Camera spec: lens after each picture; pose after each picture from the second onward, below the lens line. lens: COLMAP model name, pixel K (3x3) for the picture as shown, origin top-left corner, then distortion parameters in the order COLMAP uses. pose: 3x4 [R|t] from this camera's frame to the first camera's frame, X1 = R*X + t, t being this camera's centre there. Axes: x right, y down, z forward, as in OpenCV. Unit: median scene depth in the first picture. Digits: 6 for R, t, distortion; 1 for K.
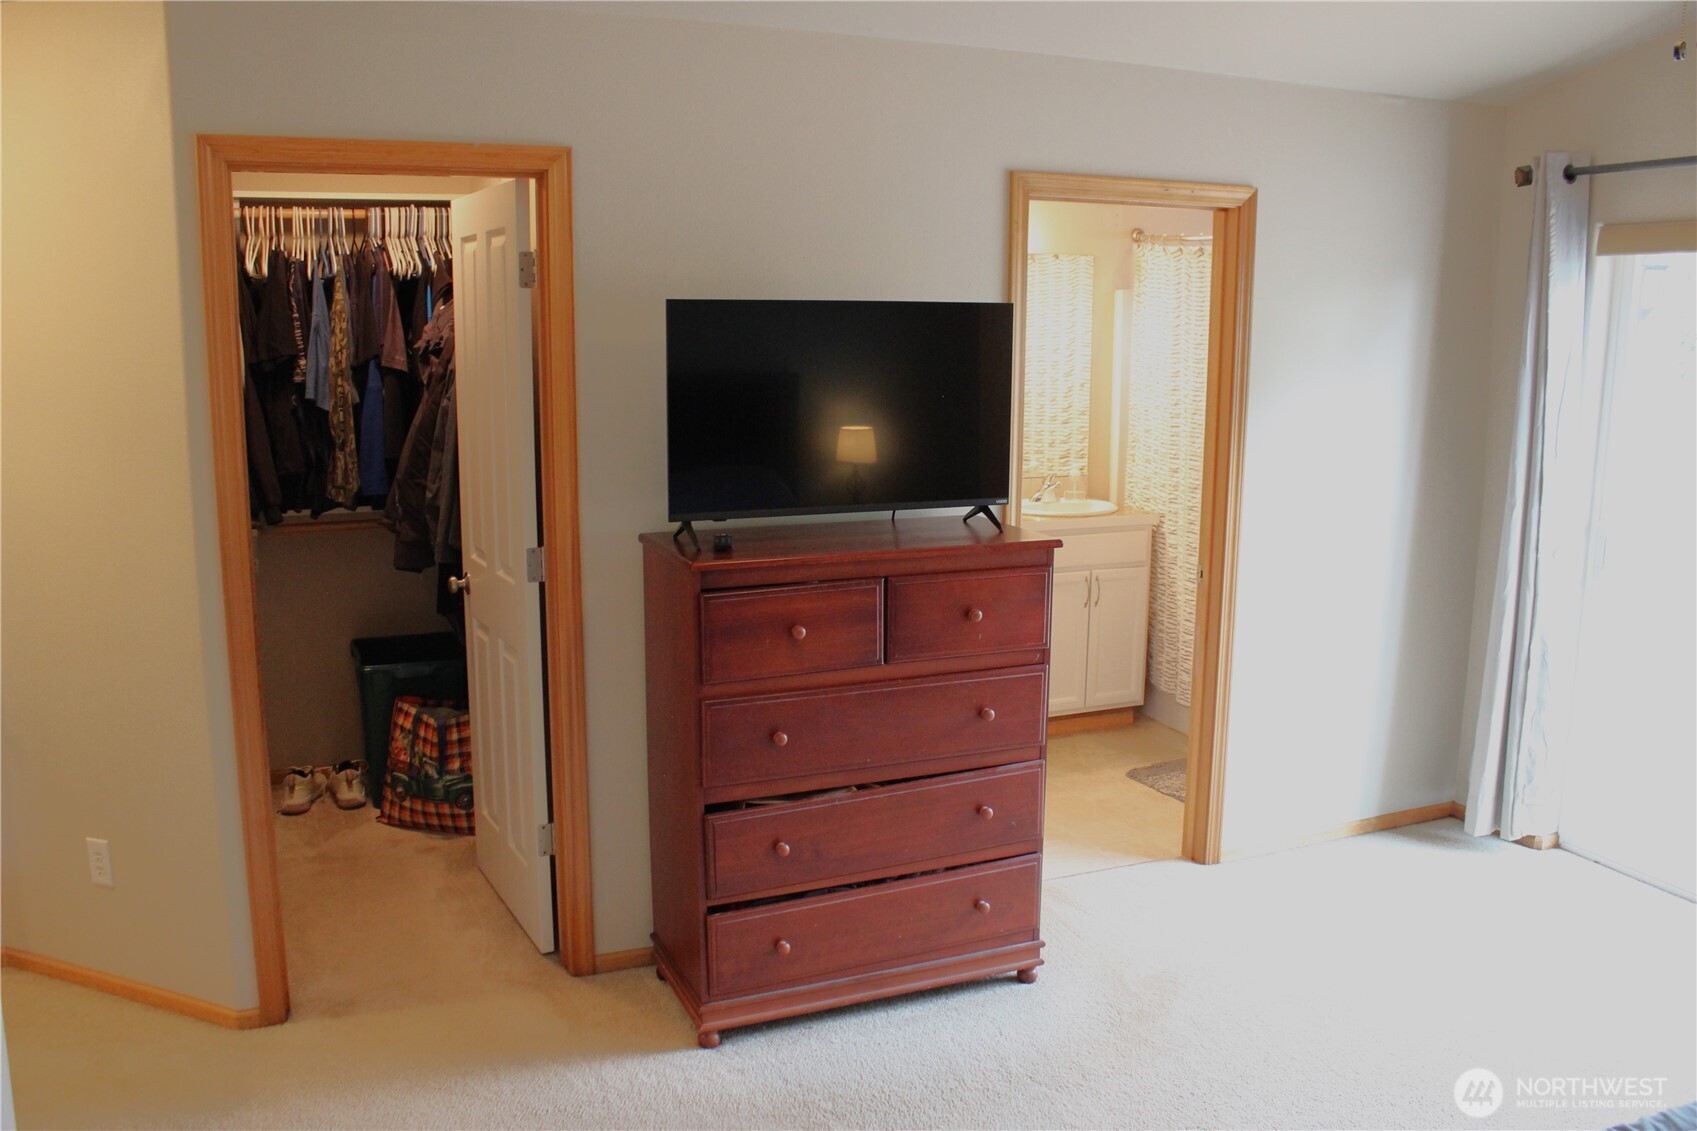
lens RADIAL K [[1409.8, 0, 854.9], [0, 1409.8, 572.2], [0, 0, 1]] dist [-0.167156, 0.130989]
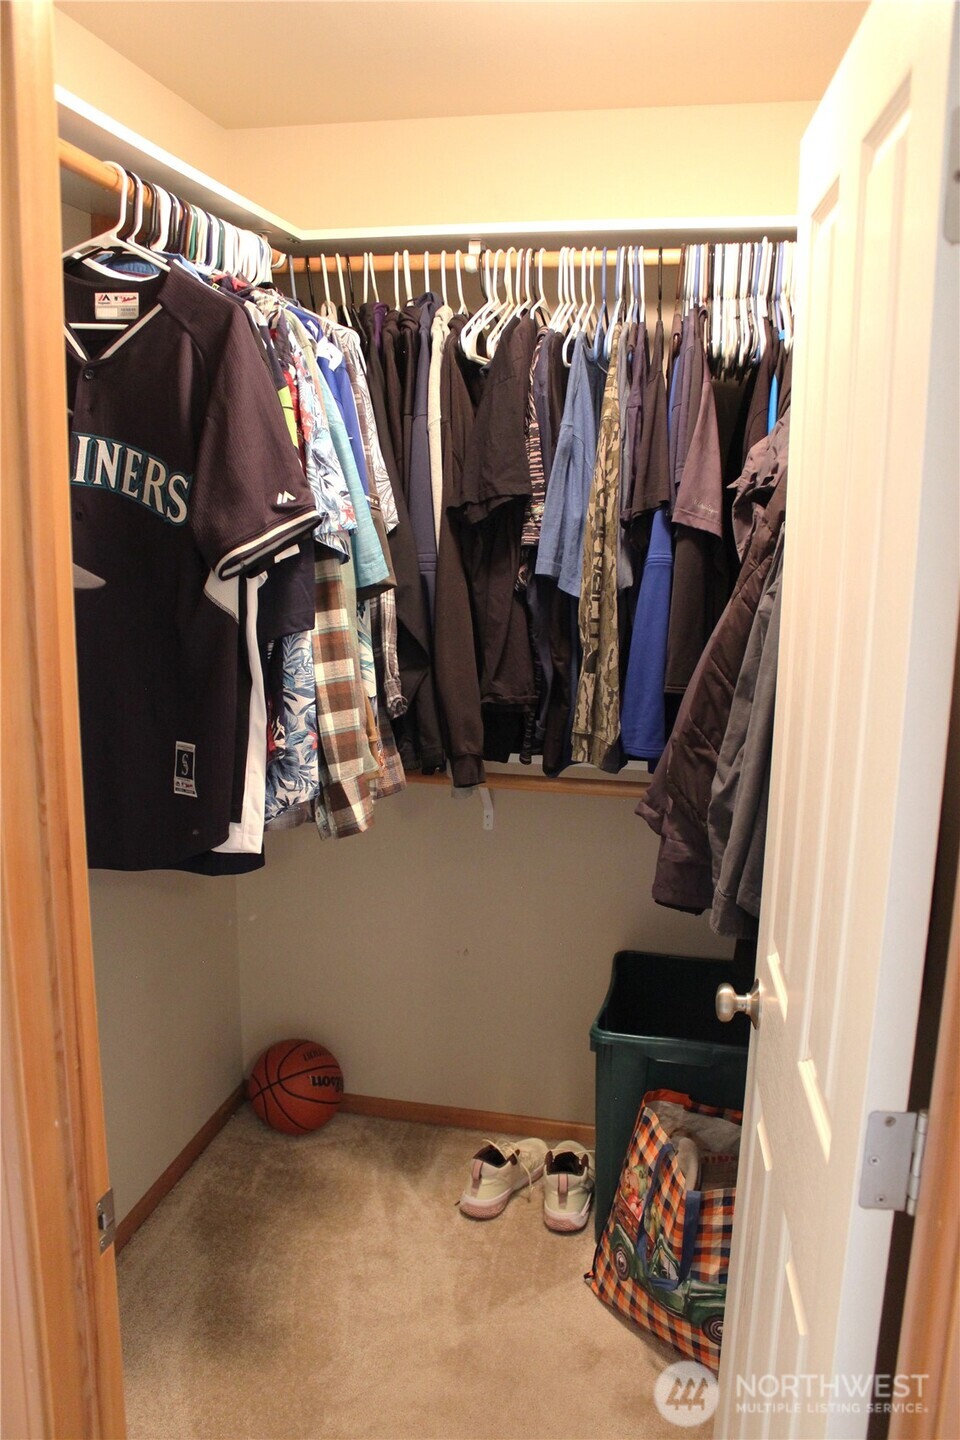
lens RADIAL K [[1196.3, 0, 478.6], [0, 1196.3, 733.0], [0, 0, 1]] dist [-0.167156, 0.130989]
pose [[0.816969, 0.120269, -0.564000, -0.131991], [-0.113152, 0.992431, 0.047725, -0.079839], [0.565471, 0.024829, 0.824394, 0.568366]]
